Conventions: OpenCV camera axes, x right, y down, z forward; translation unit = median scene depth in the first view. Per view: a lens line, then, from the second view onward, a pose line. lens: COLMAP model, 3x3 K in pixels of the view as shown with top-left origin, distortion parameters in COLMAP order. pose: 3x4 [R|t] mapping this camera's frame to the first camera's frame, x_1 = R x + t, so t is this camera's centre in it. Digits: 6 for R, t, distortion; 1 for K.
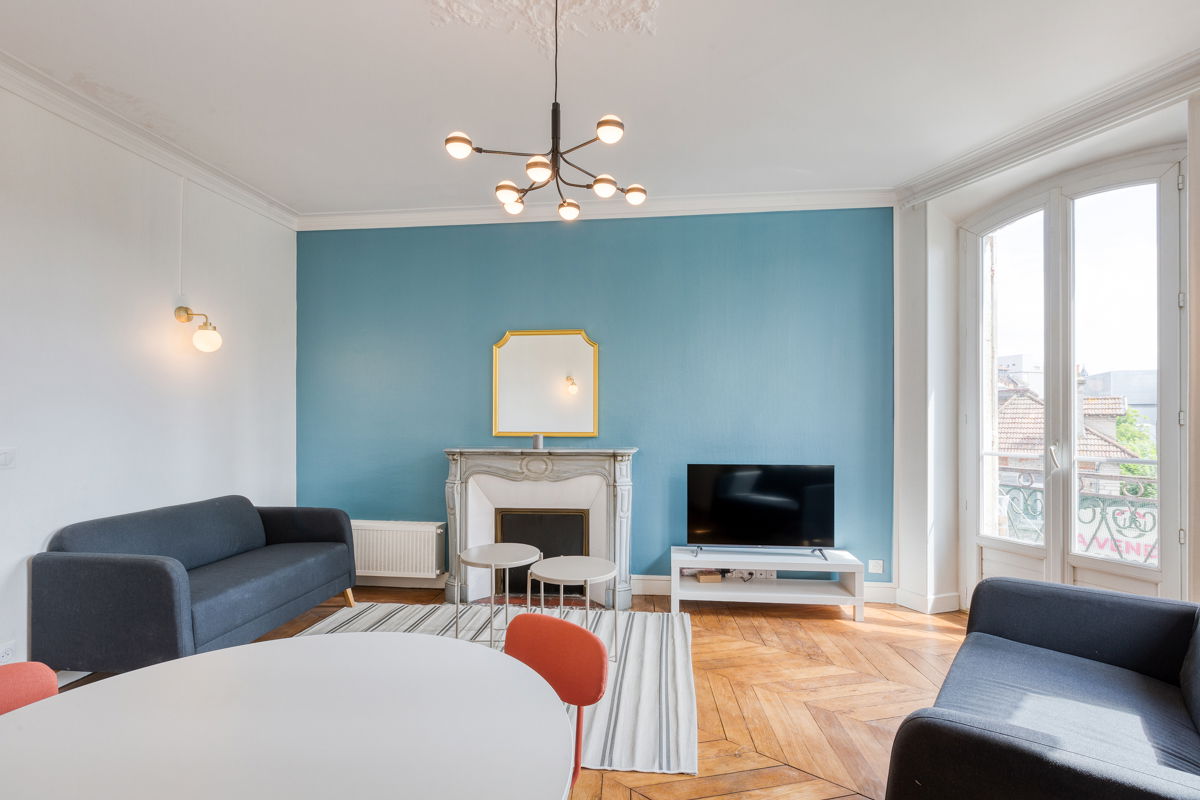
lens RADIAL K [[550.1, 0, 603.0], [0, 550.1, 418.4], [0, 0, 1]] dist [-0.000794, 0.000179]
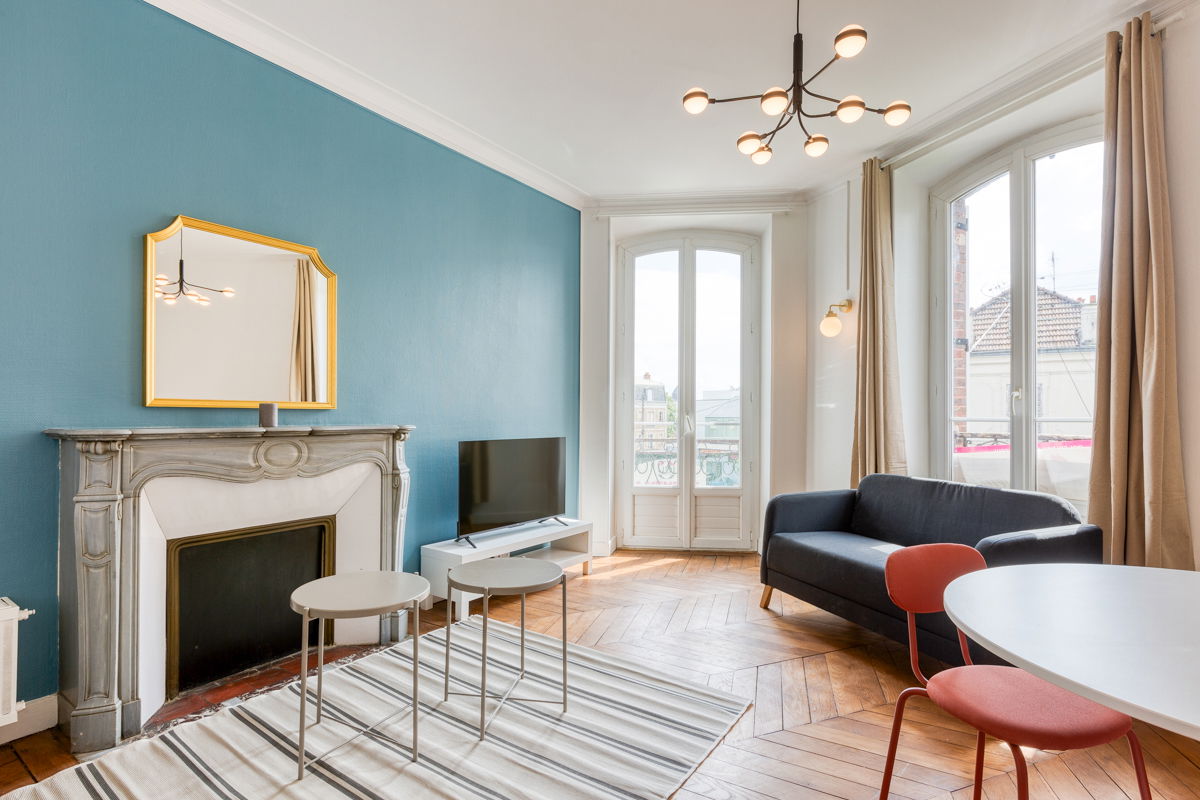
lens RADIAL K [[590.7, 0, 601.4], [0, 590.7, 414.8], [0, 0, 1]] dist [-0.001268, -0.000245]
pose [[0.469333, 0.003745, 0.883013, -0.534252], [-0.006572, 0.999978, -0.000747, 0.040621], [-0.882997, -0.005453, 0.469348, 0.376507]]
